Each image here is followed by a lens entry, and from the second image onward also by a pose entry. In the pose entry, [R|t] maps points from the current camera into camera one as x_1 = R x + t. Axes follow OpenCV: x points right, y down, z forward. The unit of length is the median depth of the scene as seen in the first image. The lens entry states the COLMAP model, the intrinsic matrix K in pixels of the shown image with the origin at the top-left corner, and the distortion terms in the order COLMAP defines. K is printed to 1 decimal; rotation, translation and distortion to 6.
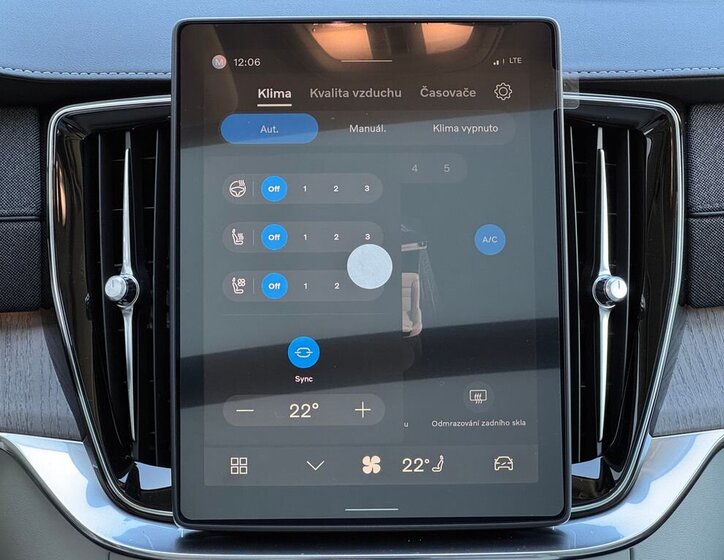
lens RADIAL K [[2134.2, 0, 364.3], [0, 2134.2, 279.3], [0, 0, 1]] dist [0.241606, 0.000000]
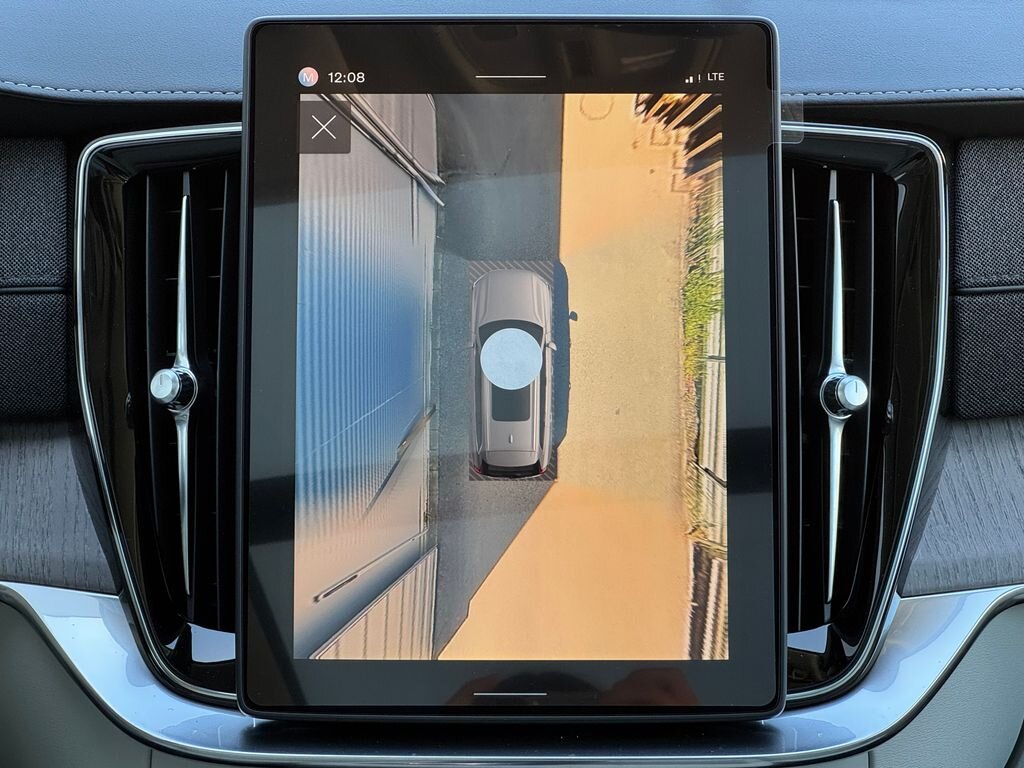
lens RADIAL K [[2581.1, 0, 511.4], [0, 2581.1, 381.6], [0, 0, 1]] dist [0.290787, 0.000000]
pose [[0.999406, 0.007807, -0.033565, 0.031469], [-0.007699, 0.999965, 0.003334, -0.001203], [0.033589, -0.003073, 0.999431, 0.116728]]
